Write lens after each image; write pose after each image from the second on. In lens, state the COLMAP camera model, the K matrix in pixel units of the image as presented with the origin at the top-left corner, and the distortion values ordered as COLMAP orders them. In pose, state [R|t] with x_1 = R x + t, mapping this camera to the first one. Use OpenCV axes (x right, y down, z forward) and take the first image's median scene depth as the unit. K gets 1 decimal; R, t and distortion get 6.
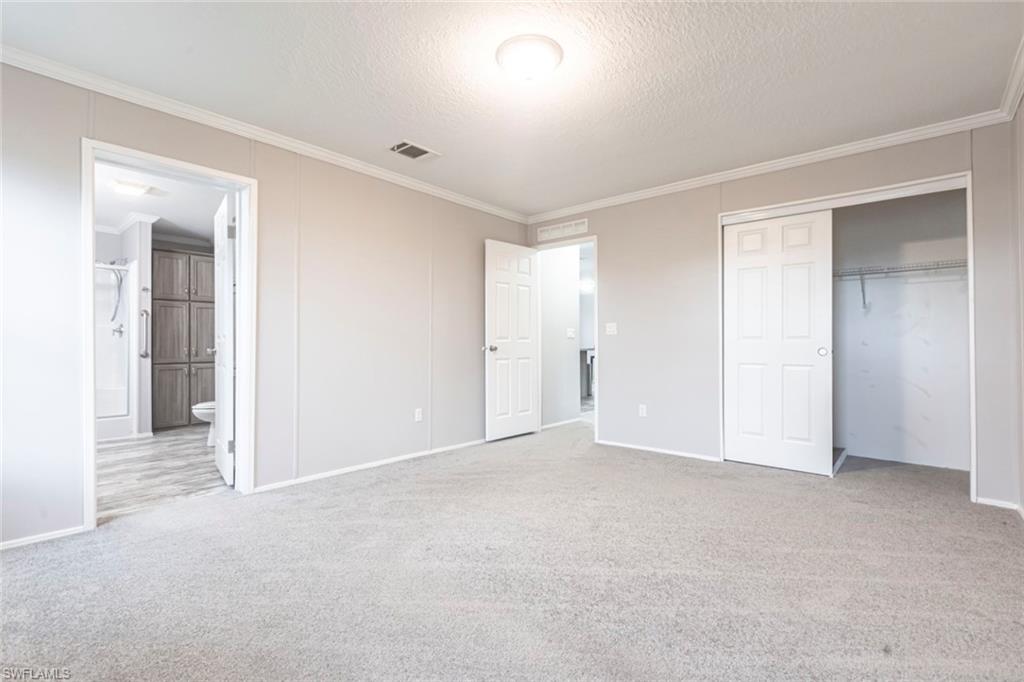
lens RADIAL K [[464.6, 0, 508.0], [0, 464.6, 338.1], [0, 0, 1]] dist [-0.009888, -0.000591]
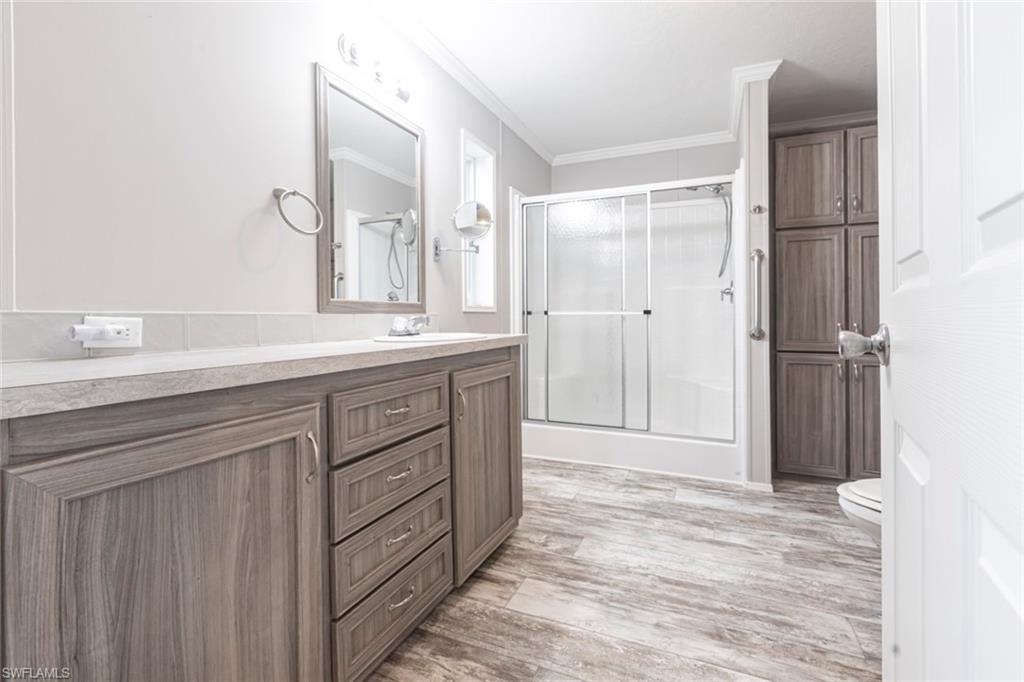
lens RADIAL K [[464.6, 0, 516.3], [0, 464.6, 317.7], [0, 0, 1]] dist [-0.009888, -0.000591]
pose [[0.294229, -0.000104, -0.955735, -0.348000], [0.009517, 0.999951, 0.002821, 0.012805], [0.955688, -0.009926, 0.294215, 0.557468]]
